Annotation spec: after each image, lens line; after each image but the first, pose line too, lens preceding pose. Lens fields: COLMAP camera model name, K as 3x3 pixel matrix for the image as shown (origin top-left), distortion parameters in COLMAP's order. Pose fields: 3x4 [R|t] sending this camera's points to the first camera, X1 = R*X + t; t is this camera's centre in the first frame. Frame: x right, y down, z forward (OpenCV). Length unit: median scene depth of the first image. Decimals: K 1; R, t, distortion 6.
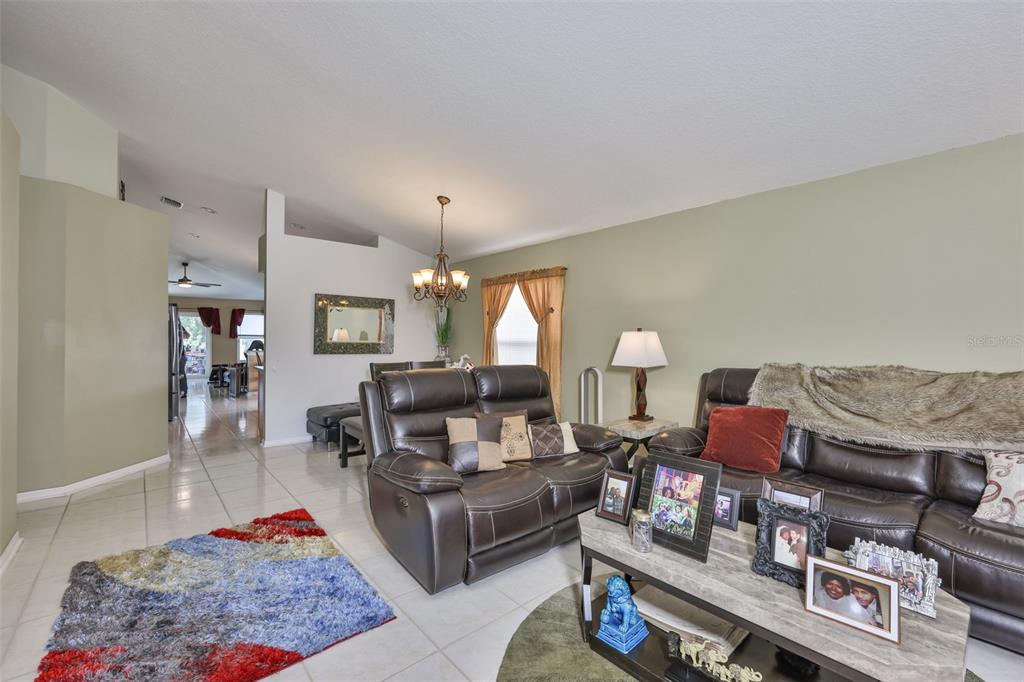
lens RADIAL K [[441.9, 0, 513.7], [0, 441.9, 332.5], [0, 0, 1]] dist [-0.002350, 0.000885]
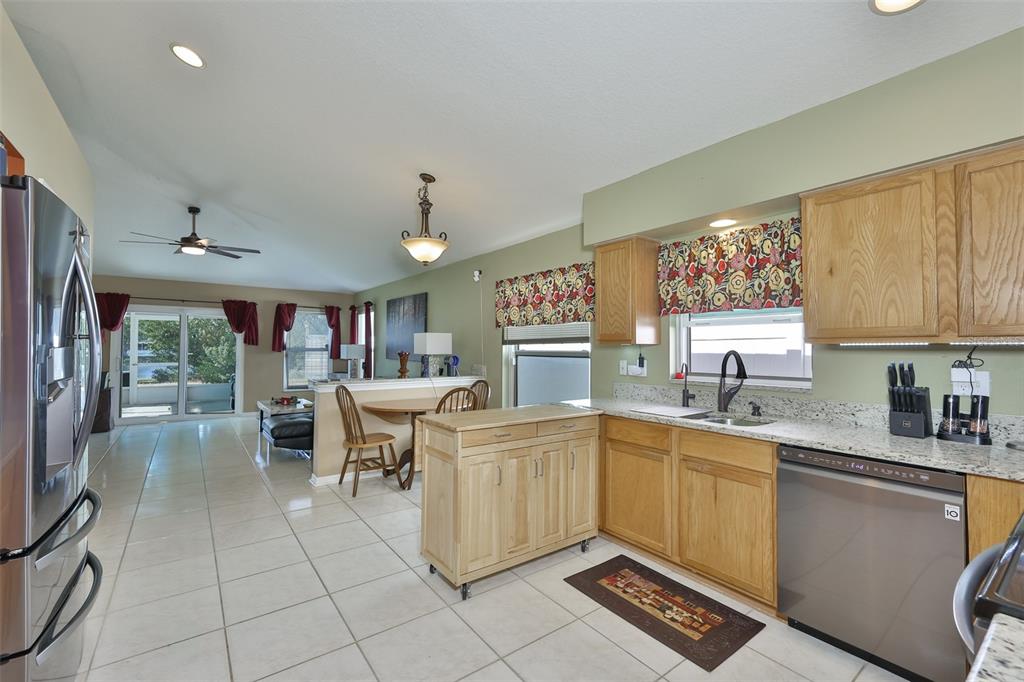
lens RADIAL K [[441.9, 0, 510.8], [0, 441.9, 340.6], [0, 0, 1]] dist [-0.002350, 0.000885]
pose [[0.997296, 0.009355, -0.072897, -0.952385], [-0.010421, 0.999844, -0.014257, 0.011024], [0.072752, 0.014978, 0.997238, 1.465413]]
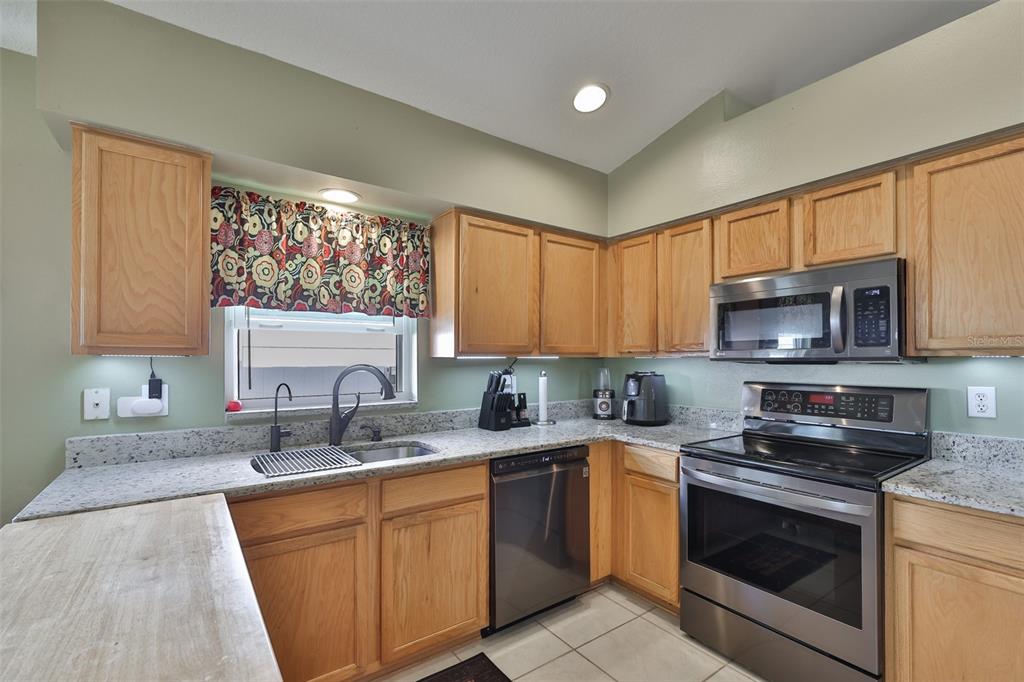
lens RADIAL K [[465.1, 0, 500.1], [0, 465.1, 355.5], [0, 0, 1]] dist [0.002529, -0.000210]
pose [[0.085667, 0.008451, 0.996288, -1.226055], [-0.005011, 0.999955, -0.008051, 0.005163], [-0.996311, -0.004303, 0.085706, 1.980663]]
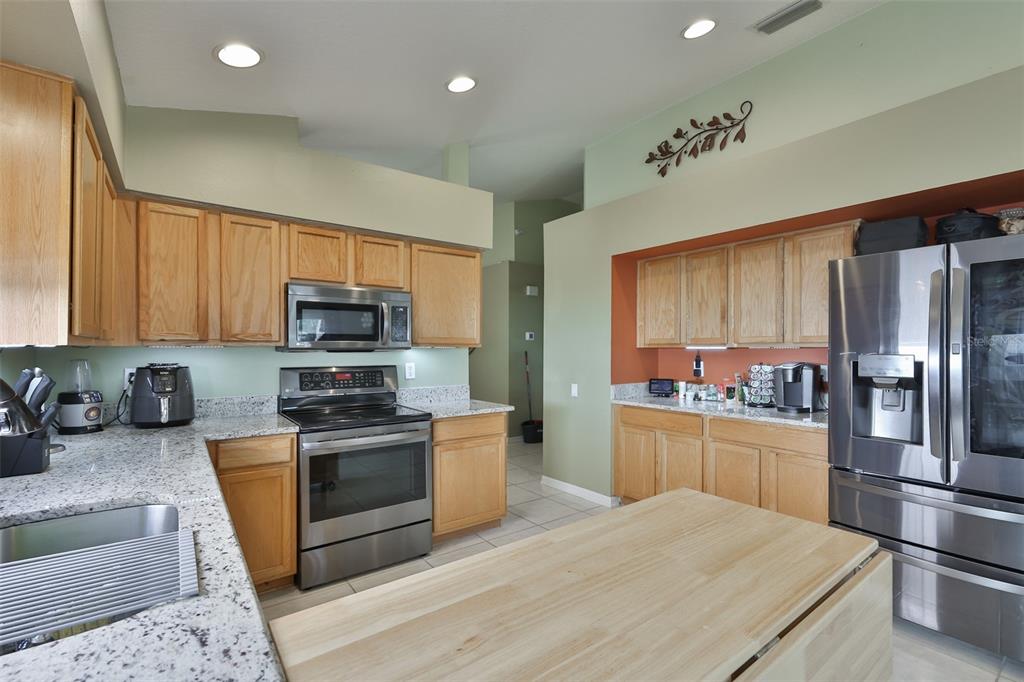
lens RADIAL K [[441.9, 0, 525.8], [0, 441.9, 349.4], [0, 0, 1]] dist [-0.002350, 0.000885]
pose [[-0.999096, 0.003019, 0.042407, -0.956786], [0.002826, 0.999985, -0.004606, 0.009295], [-0.042420, -0.004482, -0.999090, 2.427171]]
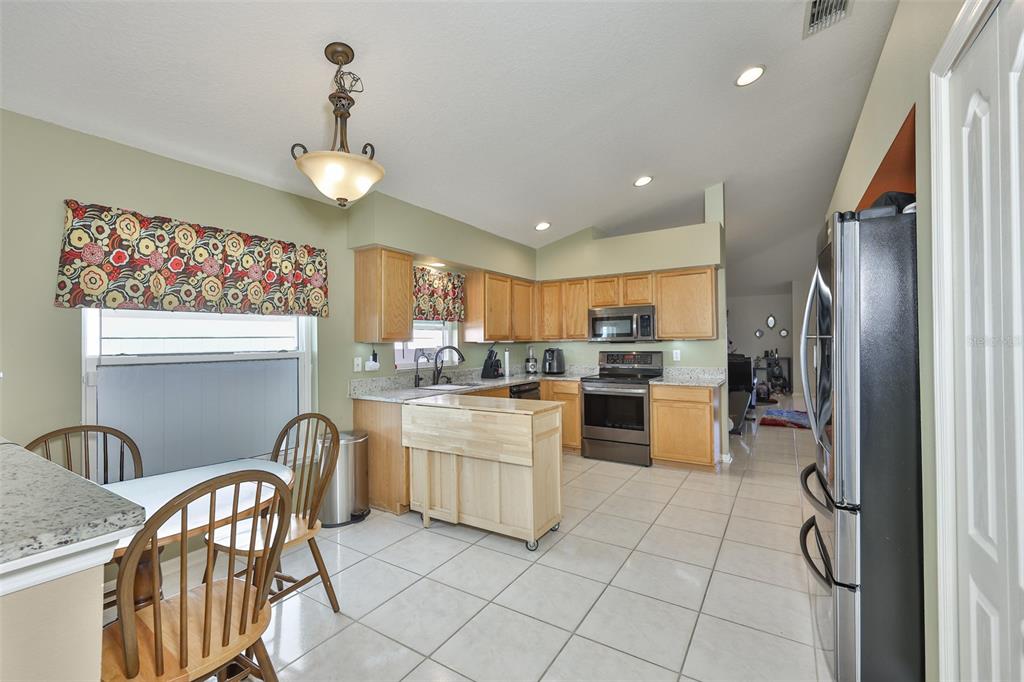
lens RADIAL K [[441.9, 0, 517.1], [0, 441.9, 338.5], [0, 0, 1]] dist [-0.002350, 0.000885]
pose [[-0.310642, 0.014113, 0.950422, -1.835897], [0.007659, 0.999894, -0.012345, 0.009886], [-0.950496, 0.003445, -0.310717, 2.405824]]
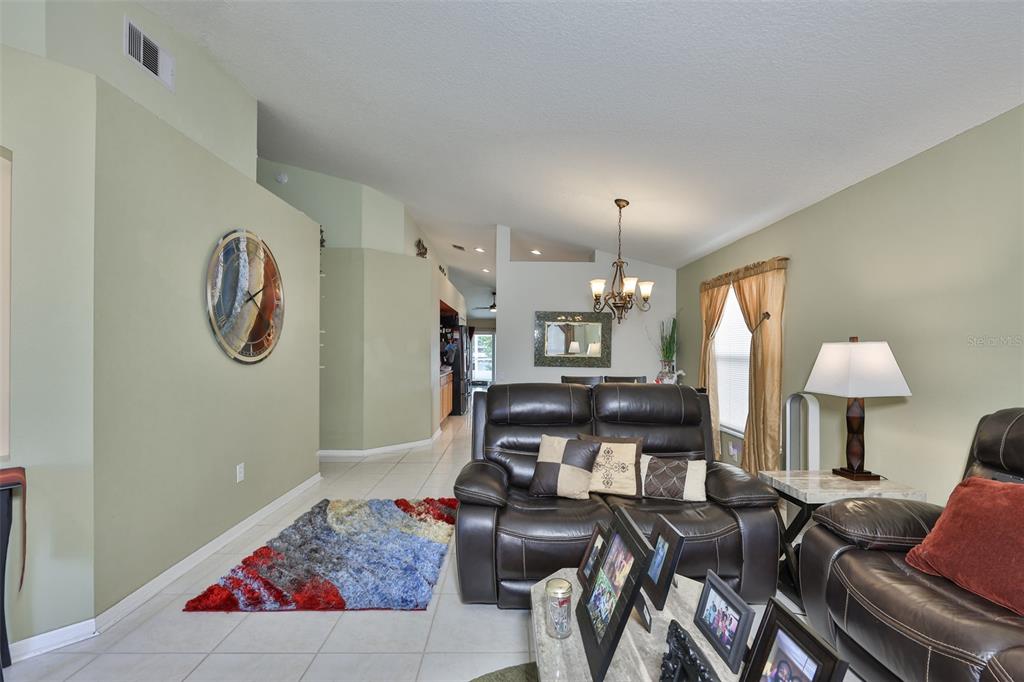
lens RADIAL K [[441.9, 0, 506.9], [0, 441.9, 351.4], [0, 0, 1]] dist [-0.002350, 0.000885]
pose [[0.759192, -0.000612, -0.650866, 0.317835], [0.008799, 0.999918, 0.009324, 0.000793], [0.650807, -0.012805, 0.759135, 0.166953]]
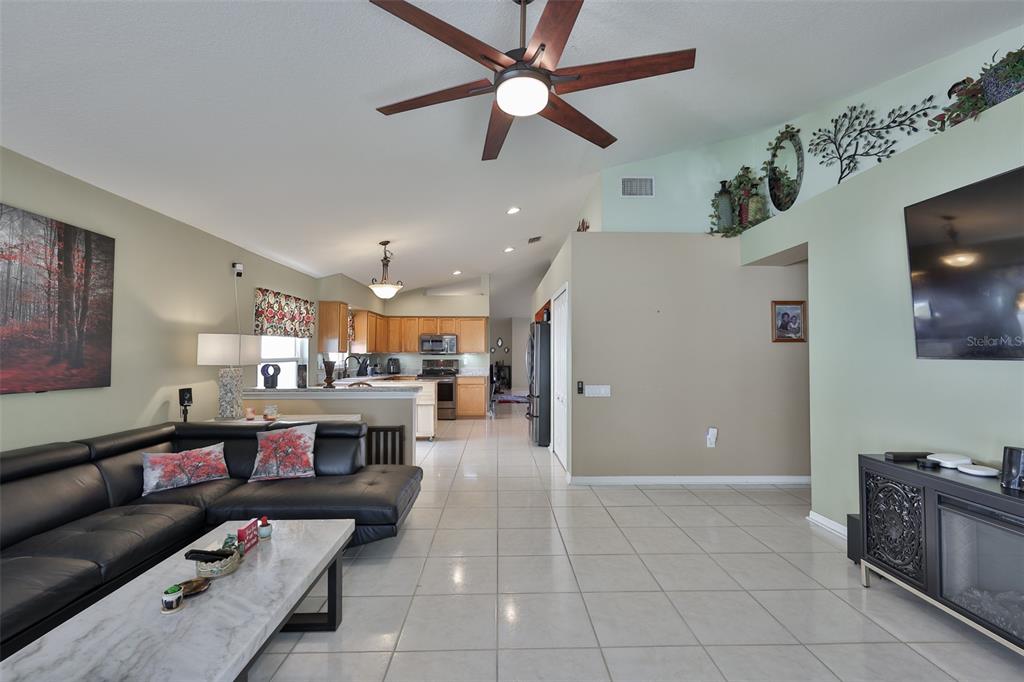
lens RADIAL K [[441.9, 0, 510.2], [0, 441.9, 342.6], [0, 0, 1]] dist [-0.002350, 0.000885]
pose [[-0.777930, 0.019792, 0.628039, -2.498482], [0.000086, 0.999507, -0.031392, 0.018521], [-0.628351, -0.024367, -0.777549, 3.345143]]
